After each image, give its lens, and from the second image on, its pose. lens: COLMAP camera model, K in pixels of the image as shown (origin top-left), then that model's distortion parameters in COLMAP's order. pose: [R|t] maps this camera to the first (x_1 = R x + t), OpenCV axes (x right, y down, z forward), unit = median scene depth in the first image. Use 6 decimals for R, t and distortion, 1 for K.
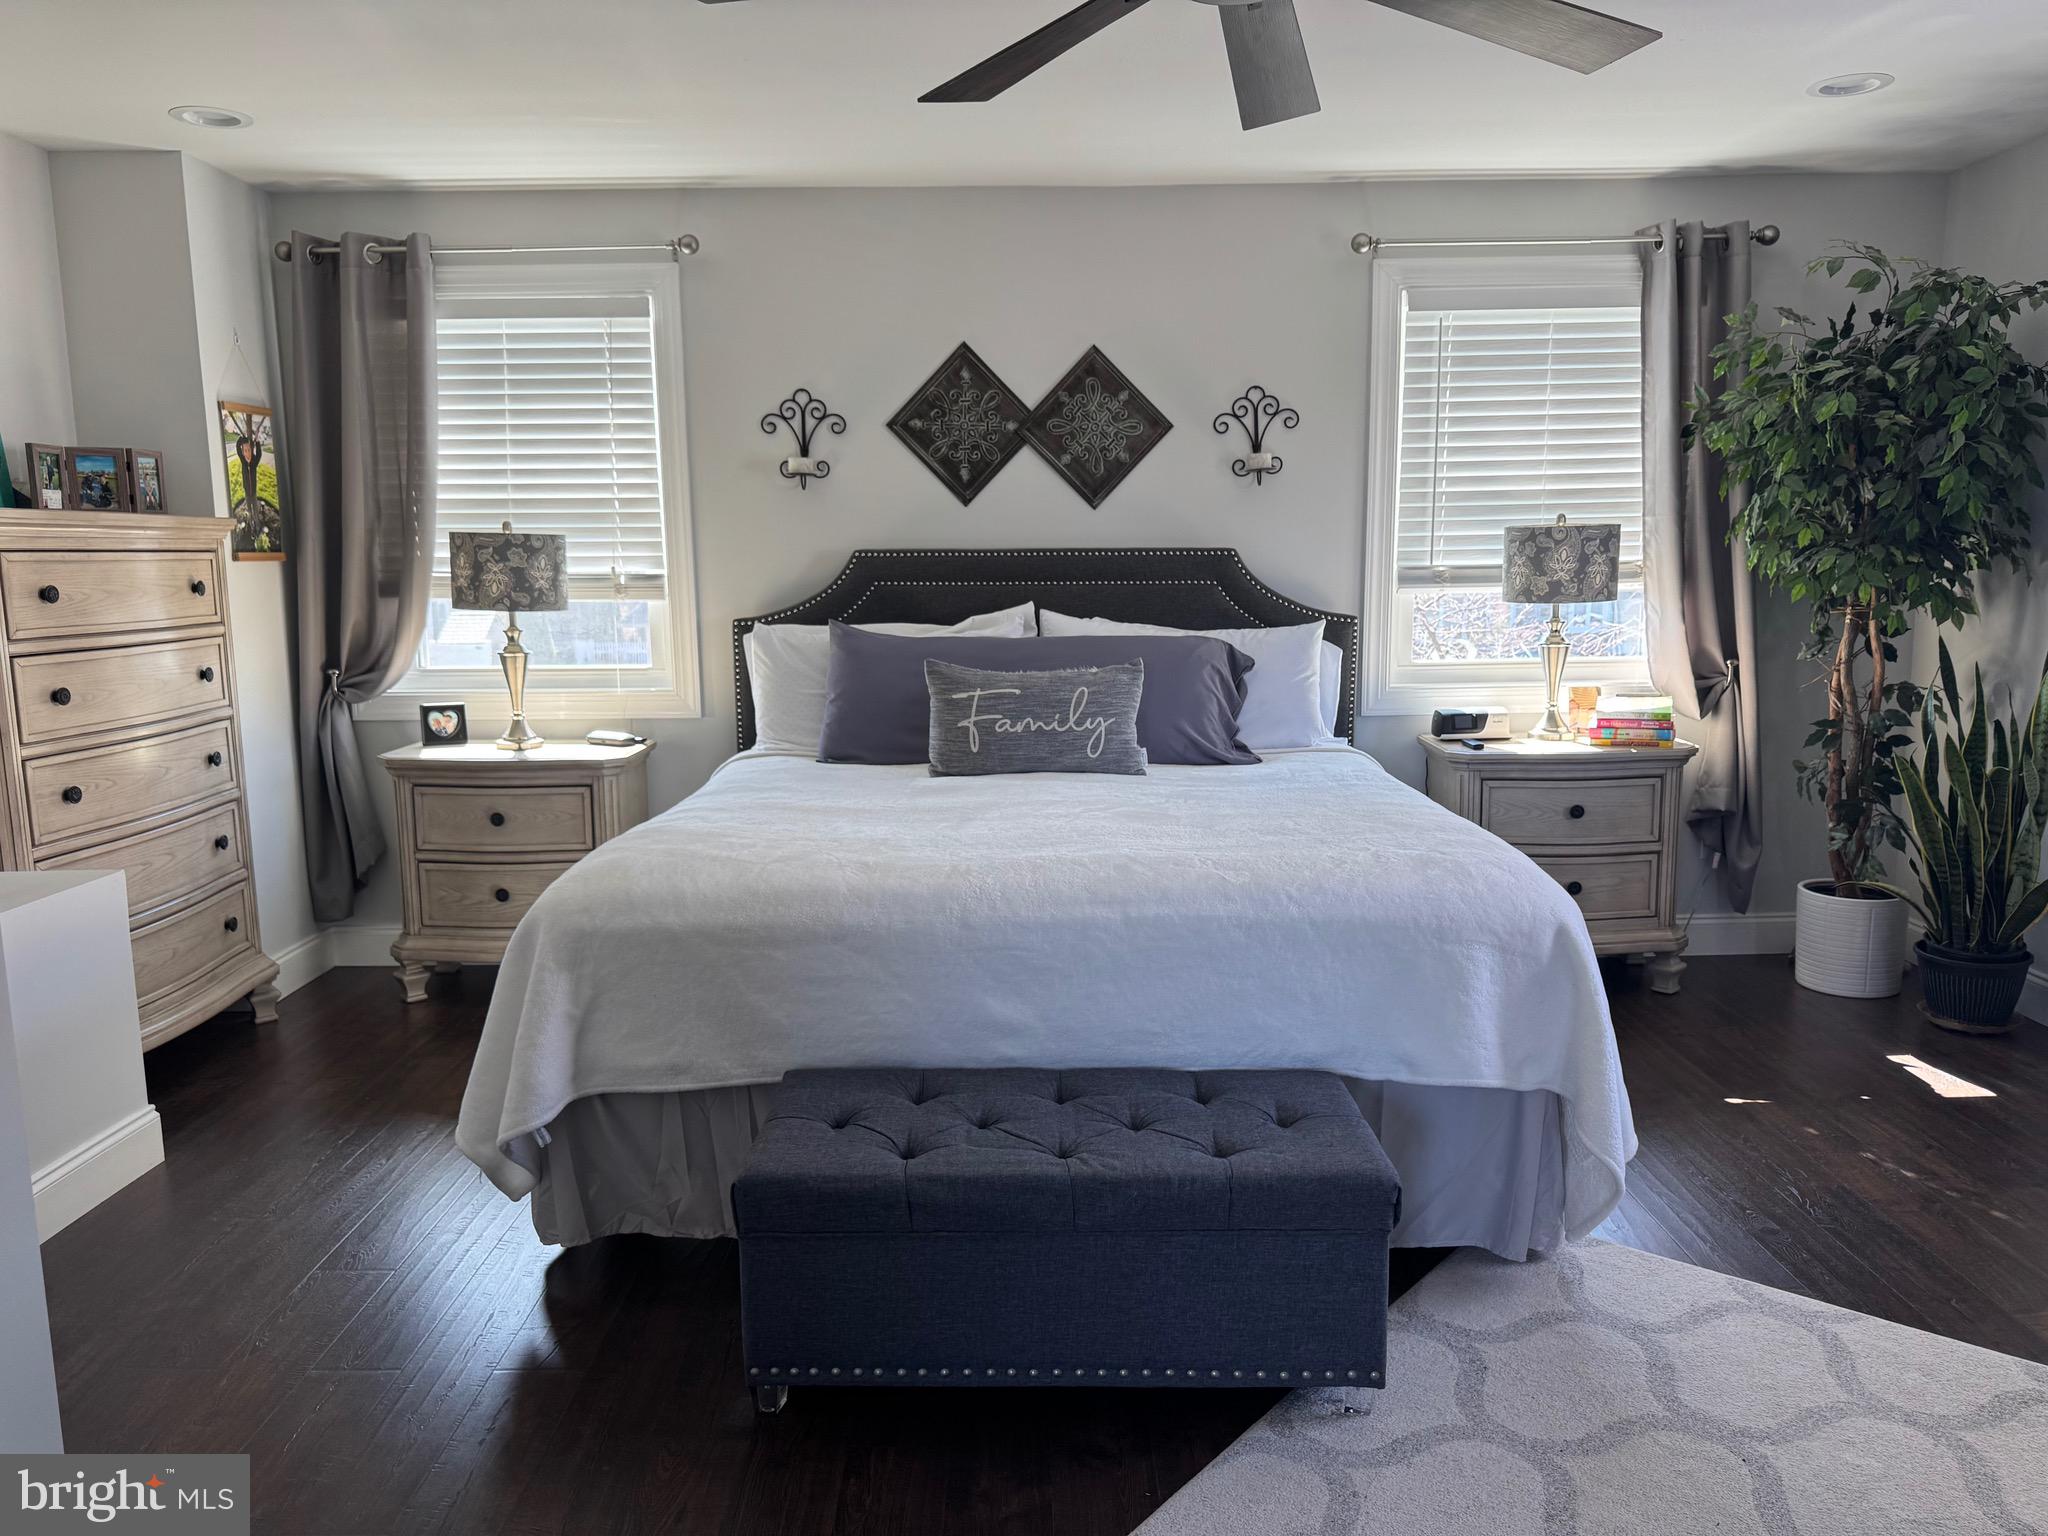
lens RADIAL K [[1448.4, 0, 1013.6], [0, 1448.4, 777.4], [0, 0, 1]] dist [0.043619, -0.056472]
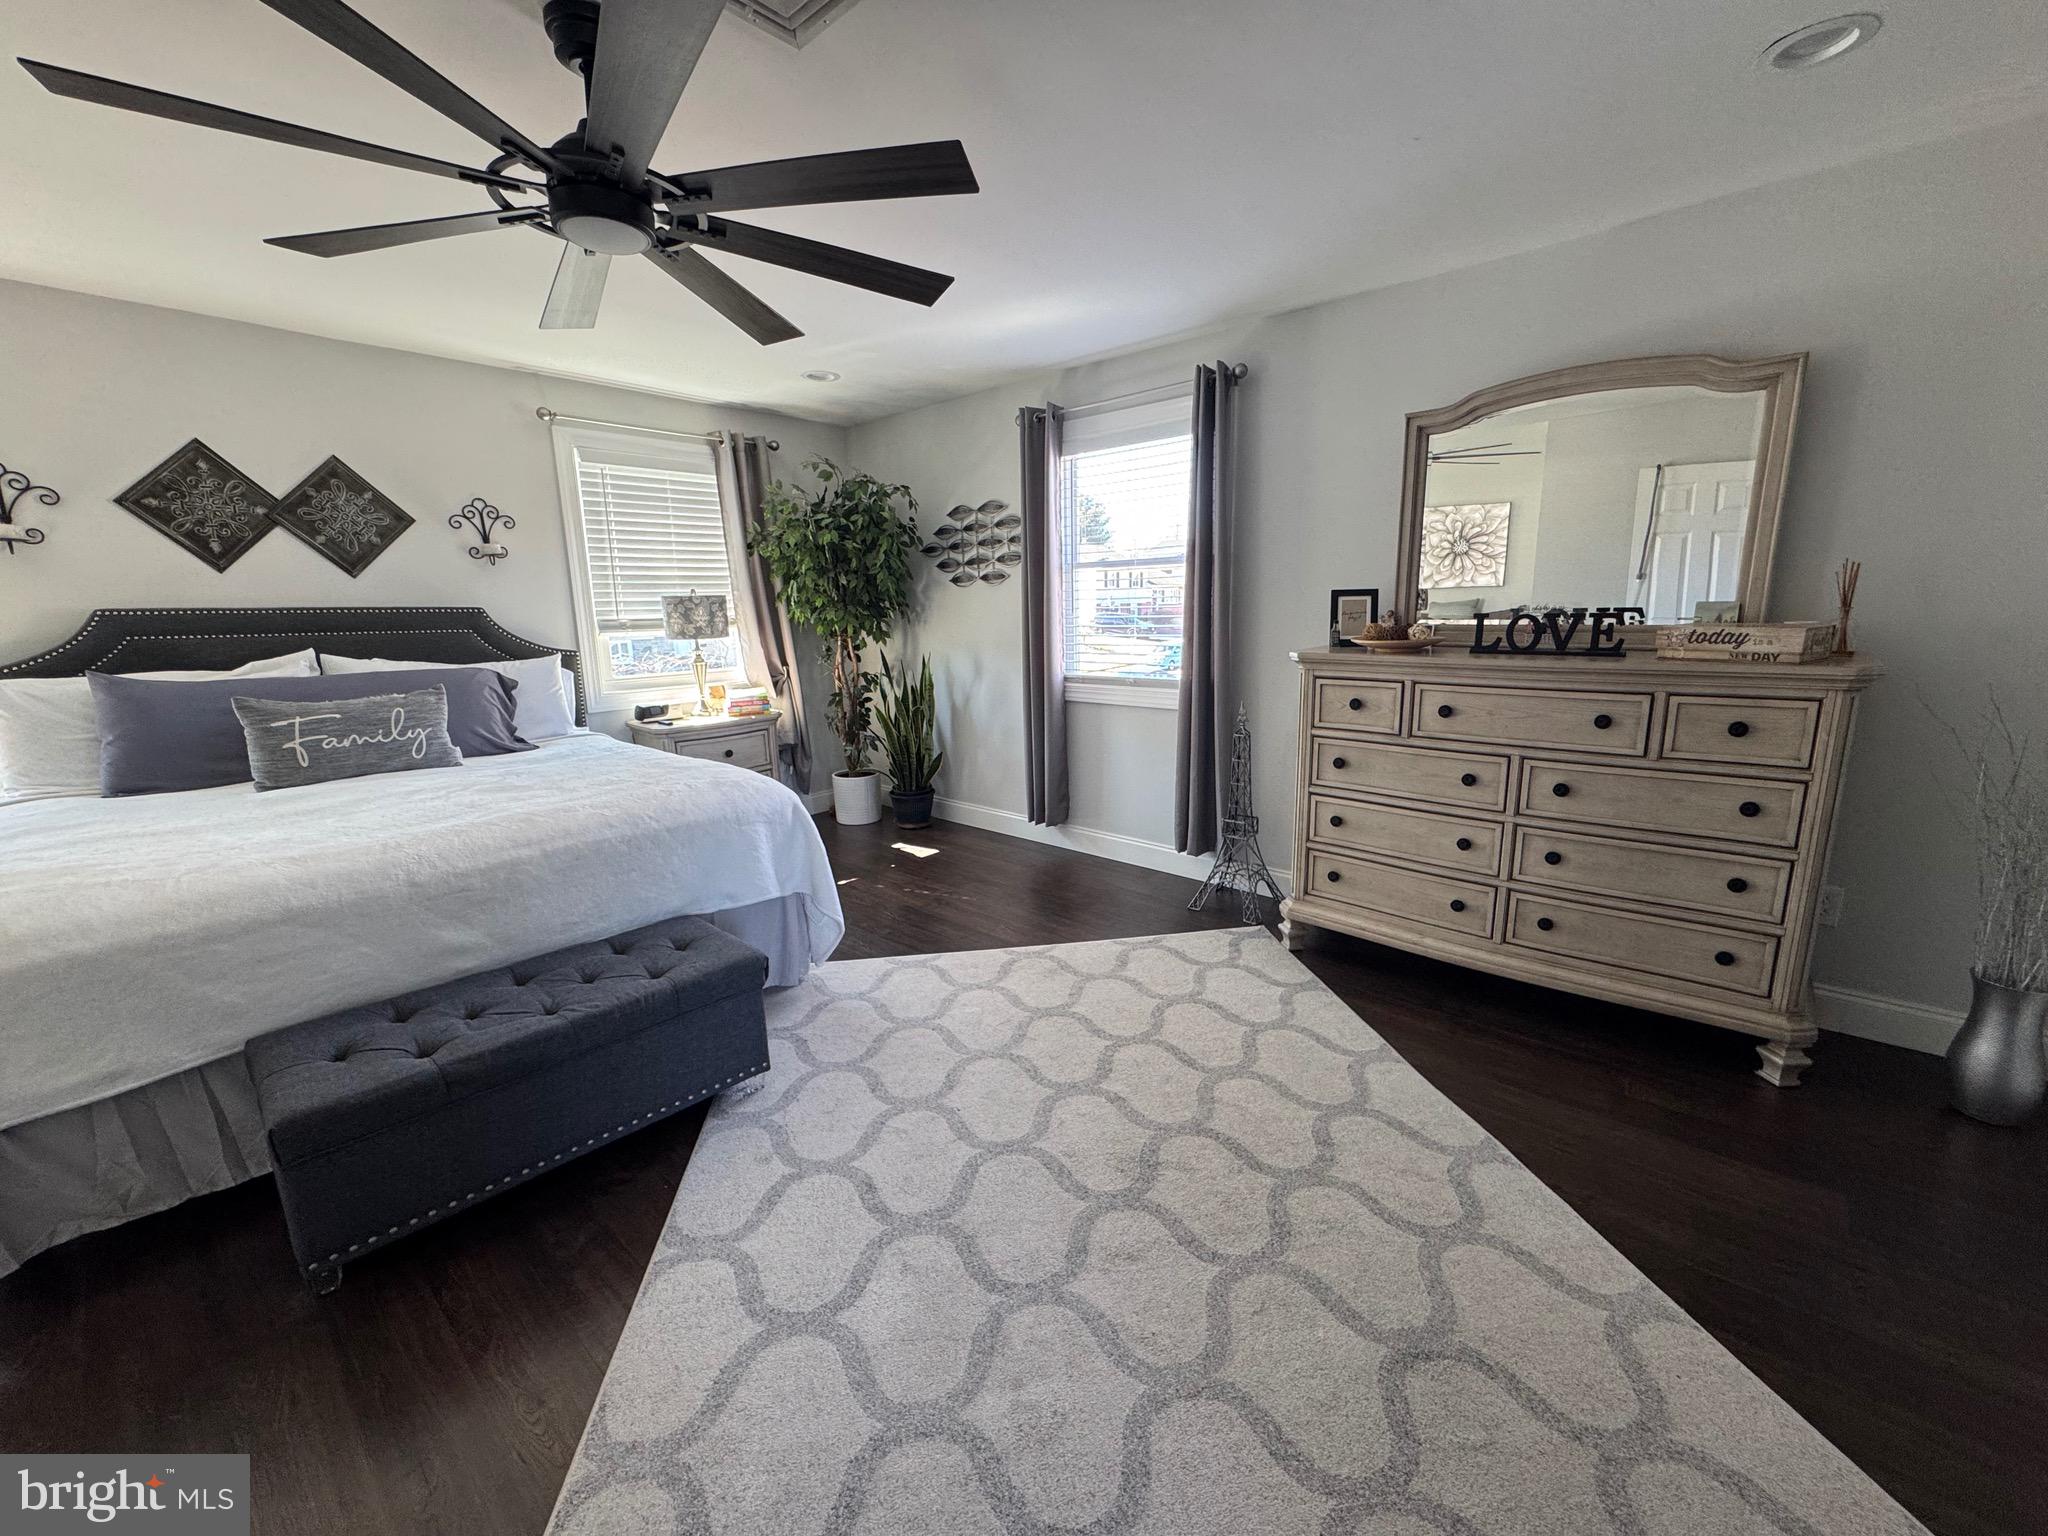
lens RADIAL K [[818.1, 0, 1026.4], [0, 818.1, 771.4], [0, 0, 1]] dist [-0.003887, 0.000849]
pose [[0.662391, -0.147106, 0.734573, -0.134026], [0.120638, 0.988680, 0.089210, -0.000485], [-0.739381, 0.029525, 0.672639, 0.040494]]
